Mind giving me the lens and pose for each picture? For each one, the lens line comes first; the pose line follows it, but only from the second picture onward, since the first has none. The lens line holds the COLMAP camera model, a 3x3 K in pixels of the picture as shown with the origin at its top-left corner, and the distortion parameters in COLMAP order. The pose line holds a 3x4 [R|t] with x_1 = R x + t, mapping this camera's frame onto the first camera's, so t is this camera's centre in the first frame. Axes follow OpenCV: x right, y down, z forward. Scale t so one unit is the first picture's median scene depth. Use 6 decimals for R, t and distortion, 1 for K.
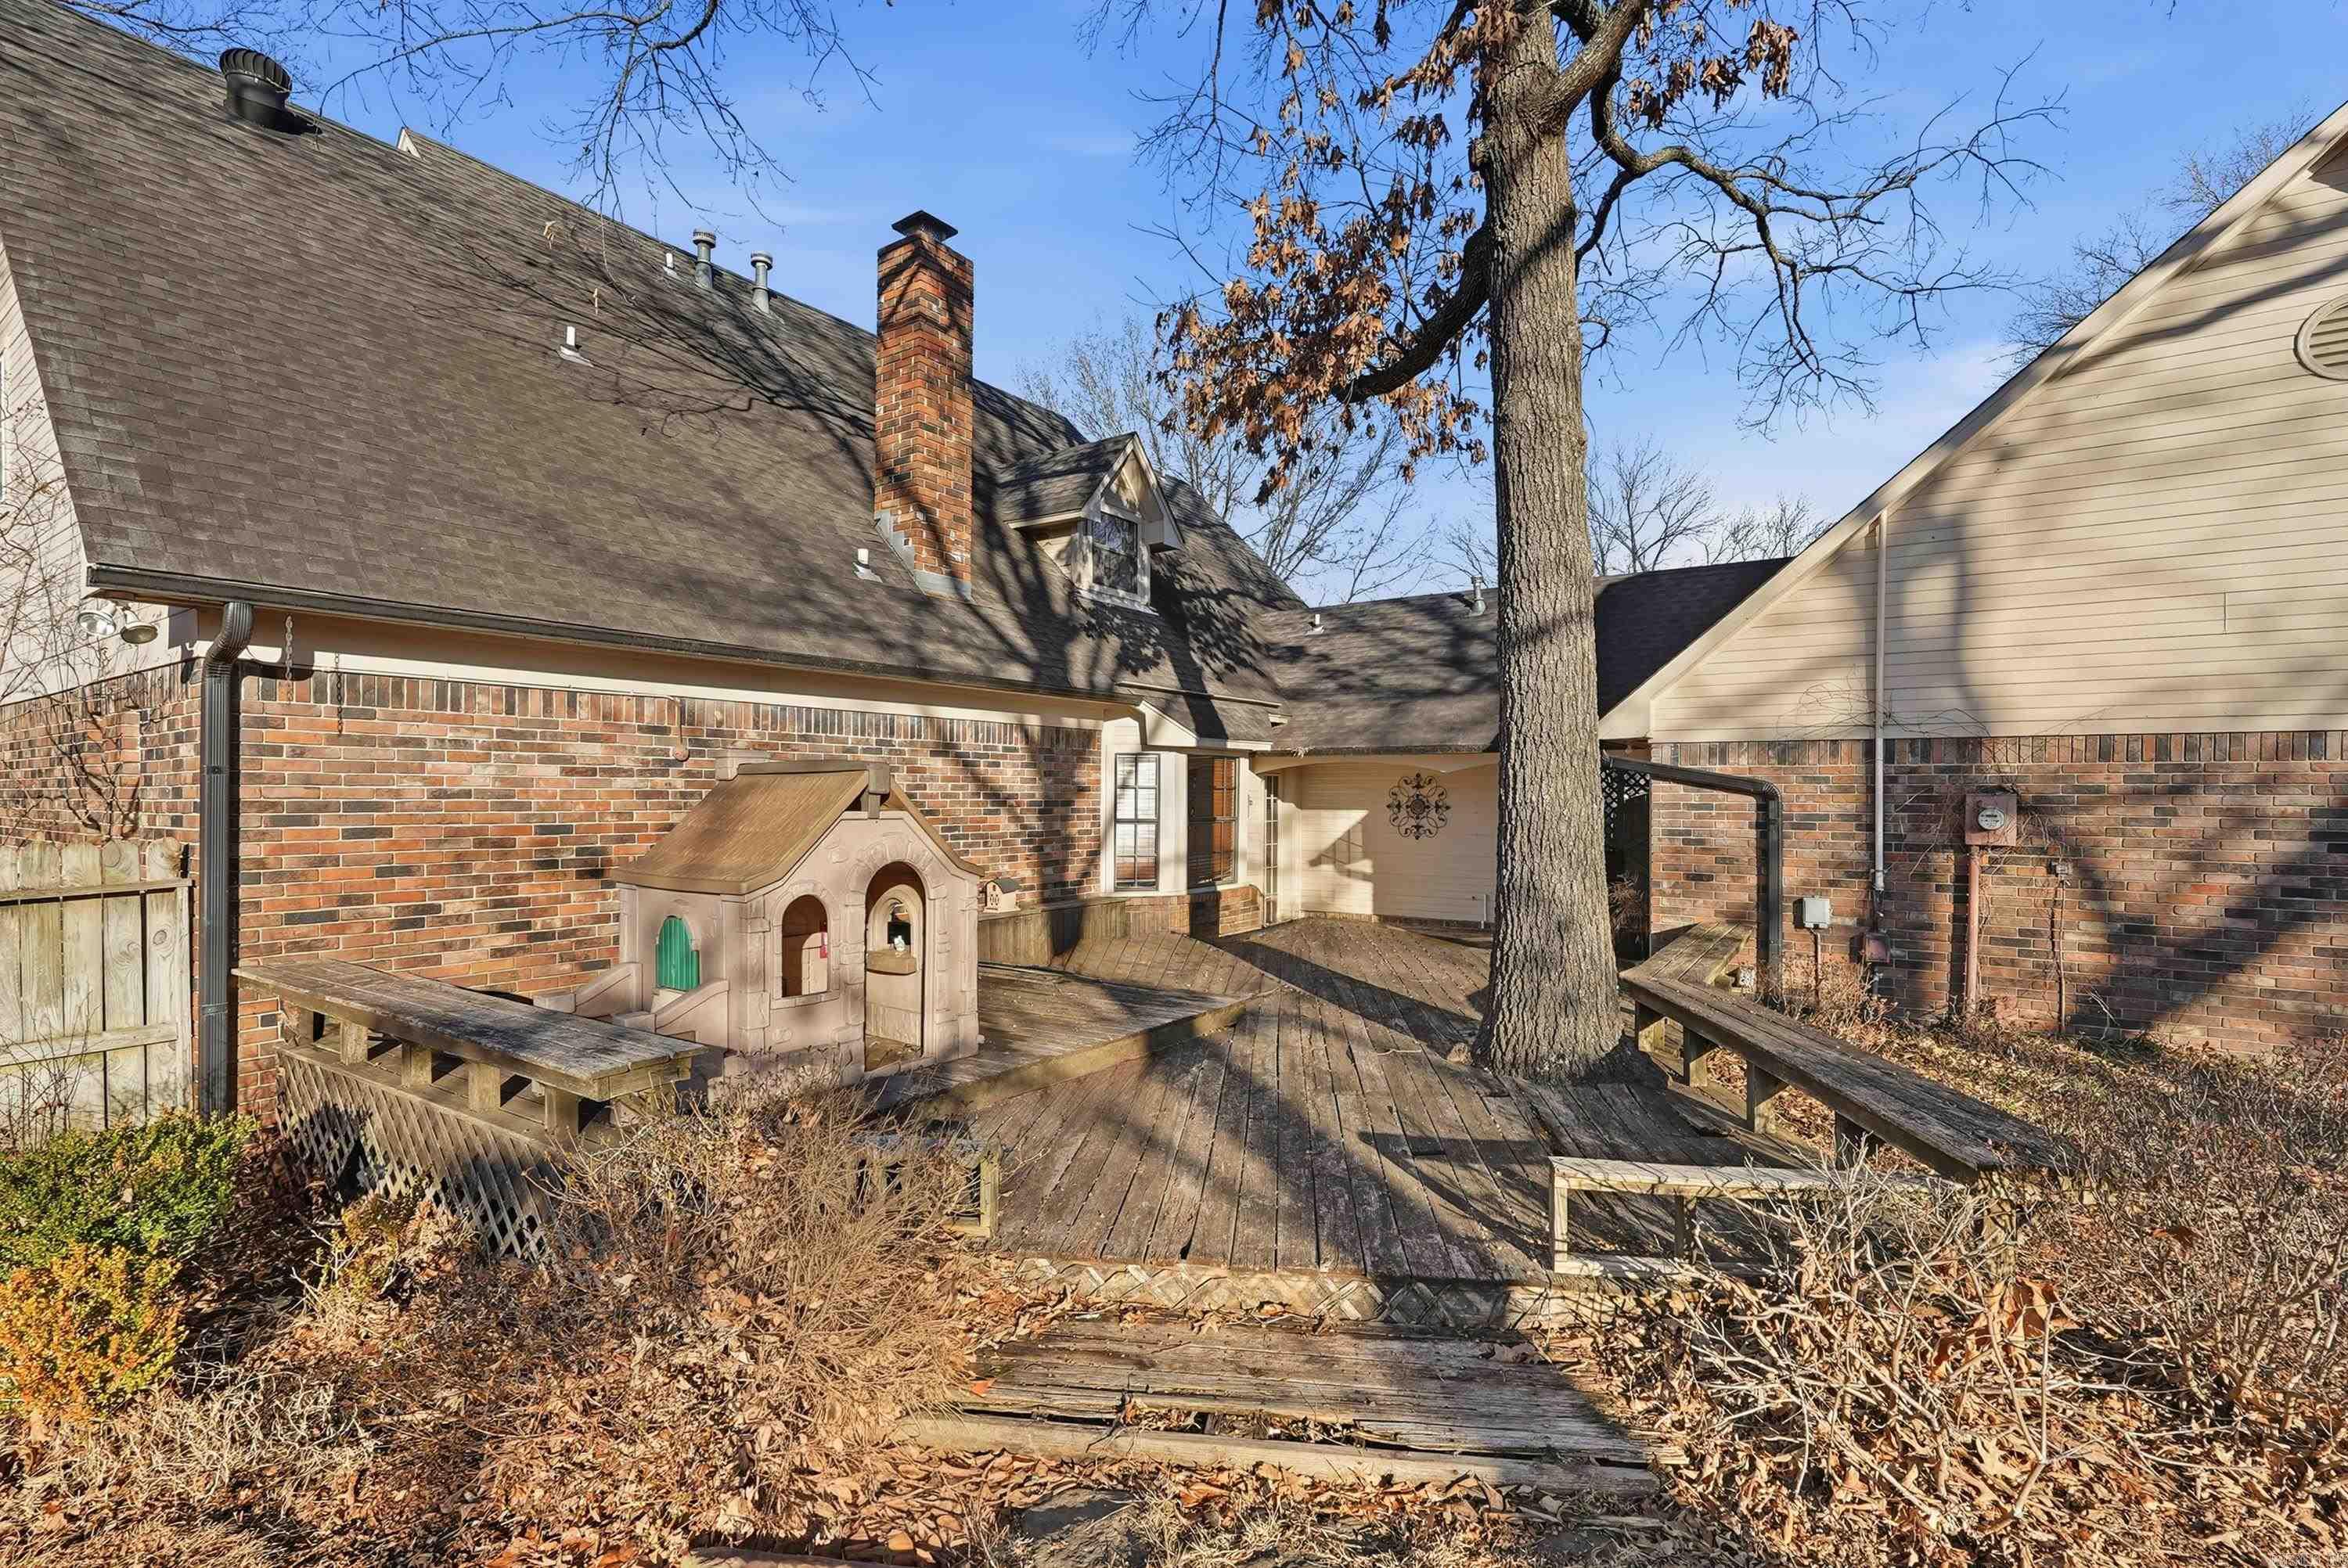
lens RADIAL K [[1078.6, 0, 1179.9], [0, 1078.6, 798.4], [0, 0, 1]] dist [-0.009281, 0.002198]
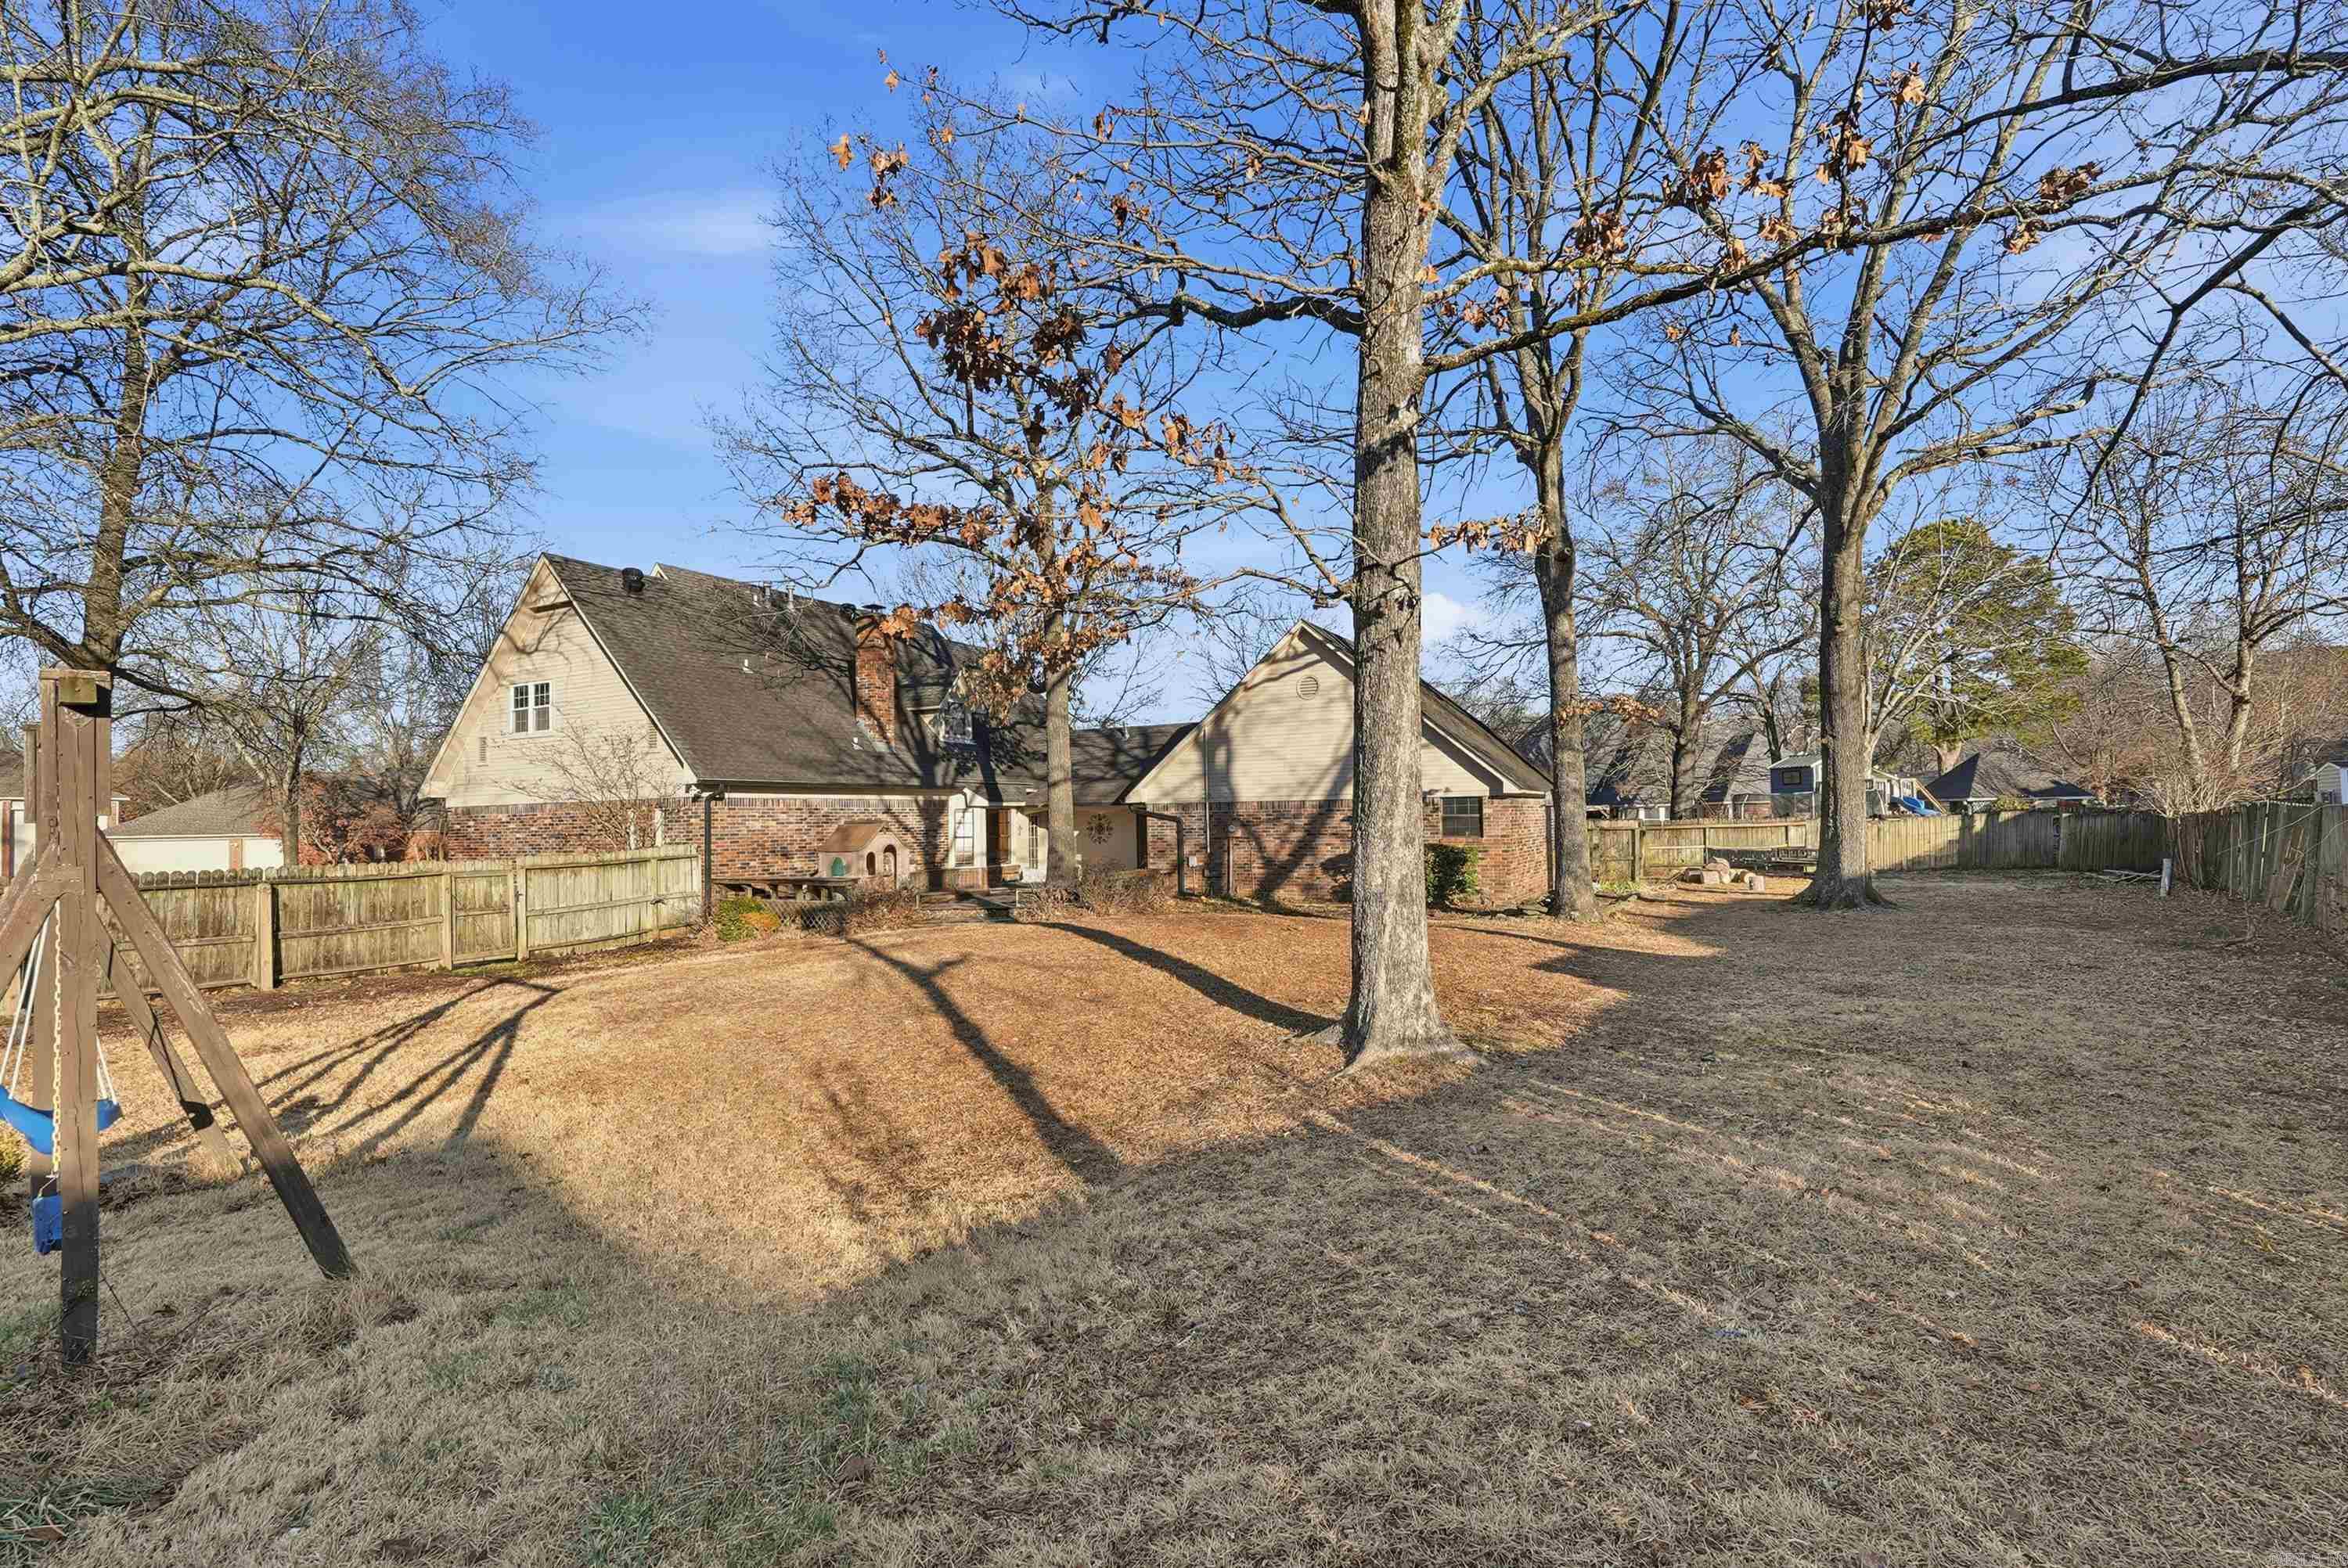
lens RADIAL K [[1078.6, 0, 1162.9], [0, 1078.6, 784.9], [0, 0, 1]] dist [-0.009281, 0.002198]
pose [[0.994898, -0.018262, 0.099217, 0.177825], [0.022066, 0.999058, -0.037378, 0.003267], [-0.098441, 0.039376, 0.994364, -1.566426]]
